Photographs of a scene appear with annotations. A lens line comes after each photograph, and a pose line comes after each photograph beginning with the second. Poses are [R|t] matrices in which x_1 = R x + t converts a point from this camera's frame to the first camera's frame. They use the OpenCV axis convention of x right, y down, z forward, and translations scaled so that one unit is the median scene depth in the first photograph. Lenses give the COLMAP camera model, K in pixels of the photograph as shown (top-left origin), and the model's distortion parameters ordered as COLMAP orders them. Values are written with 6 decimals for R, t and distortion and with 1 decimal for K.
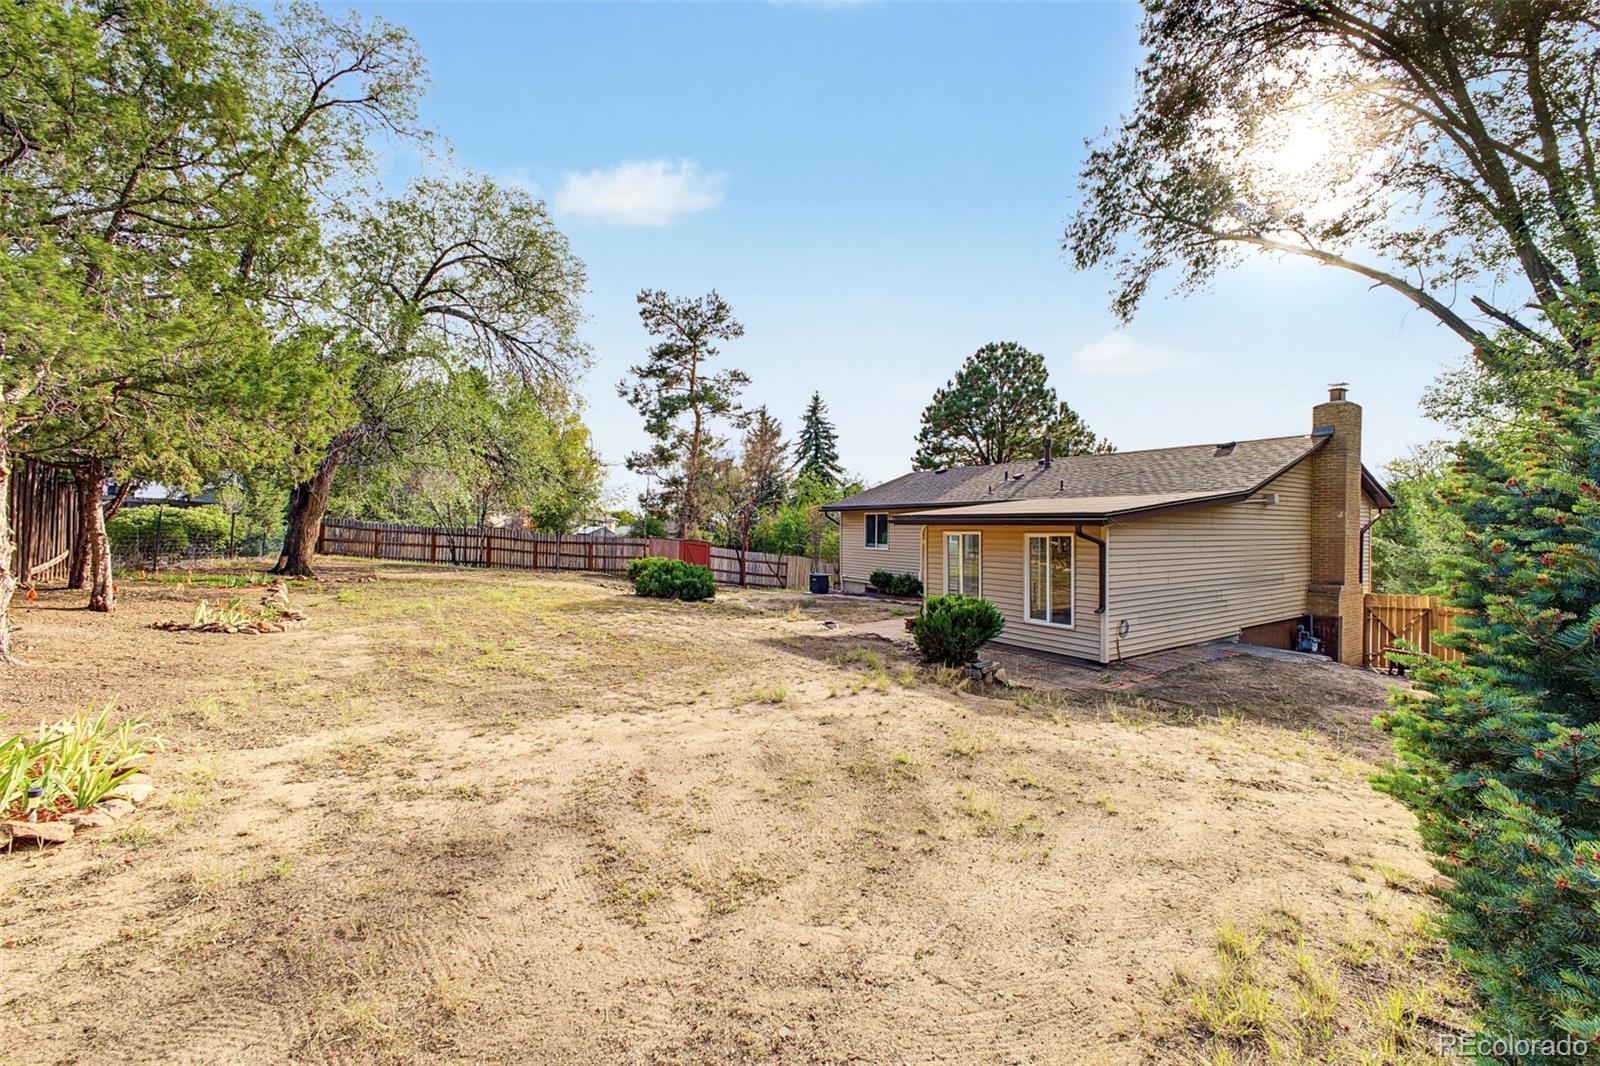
lens RADIAL K [[633.2, 0, 800.5], [0, 633.2, 531.2], [0, 0, 1]] dist [0.017370, -0.004081]
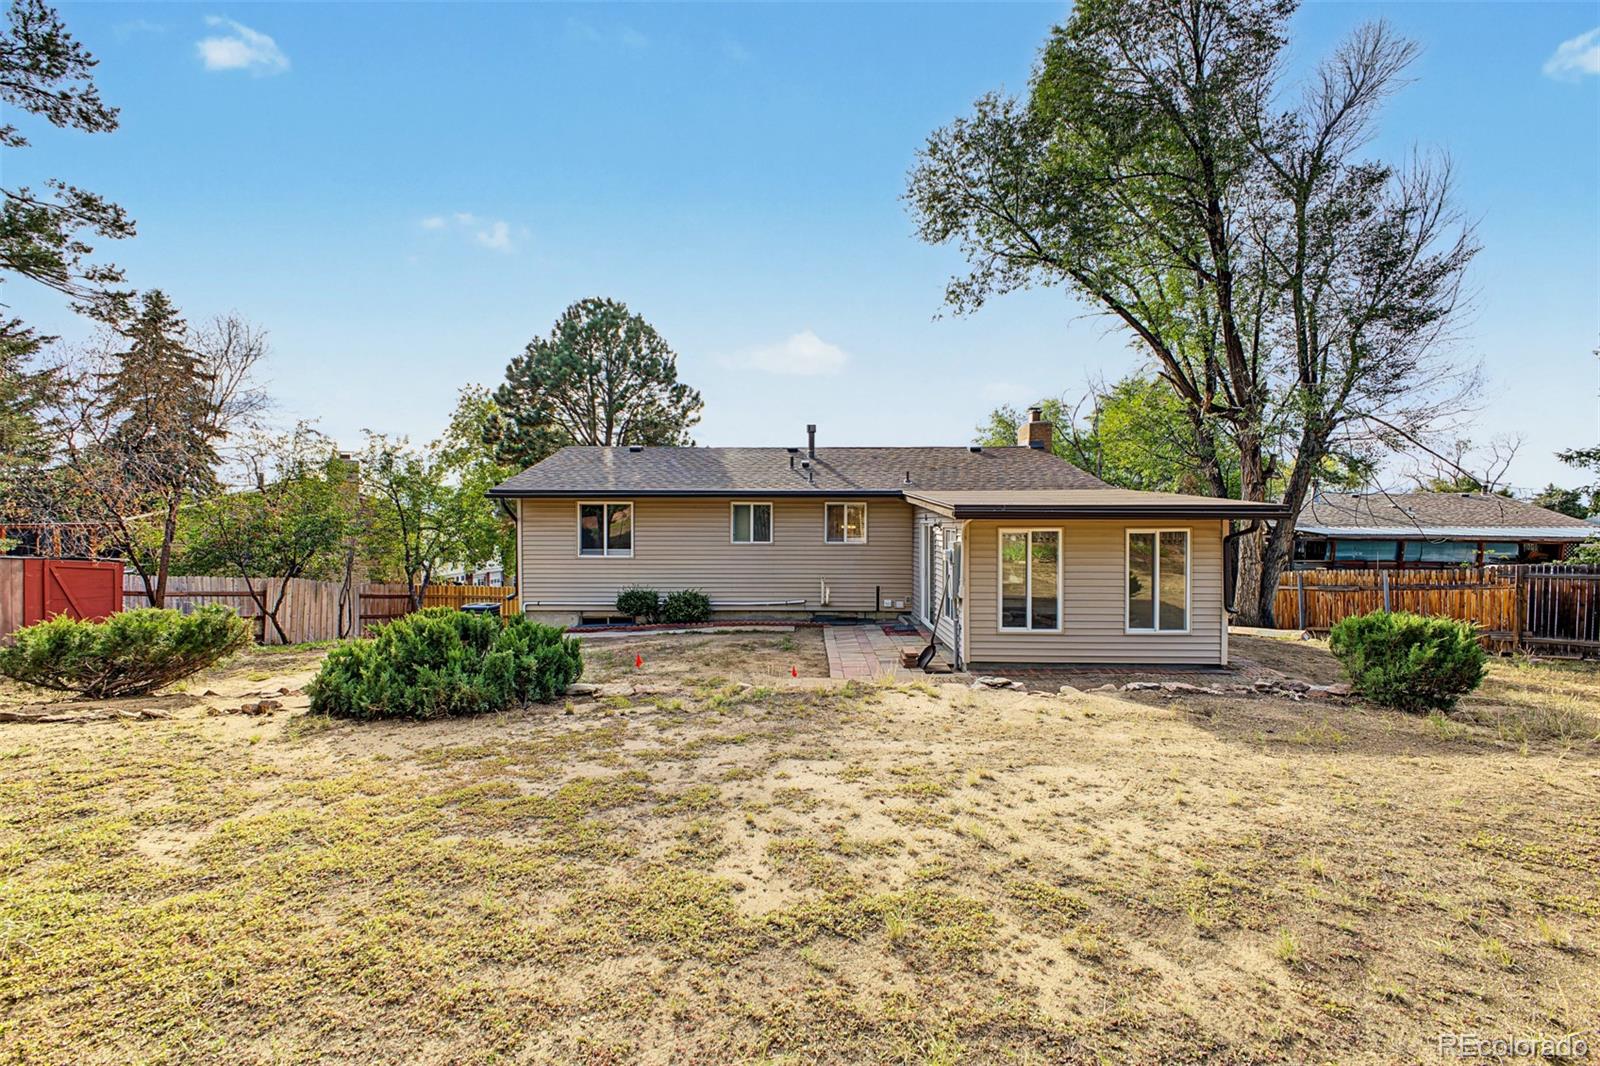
lens RADIAL K [[633.2, 0, 800.5], [0, 633.2, 524.9], [0, 0, 1]] dist [0.017370, -0.004081]
pose [[0.572429, -0.005237, 0.819938, -0.199212], [0.009148, 0.999958, 0.000000, -0.001843], [-0.819903, 0.007501, 0.572453, 0.294206]]
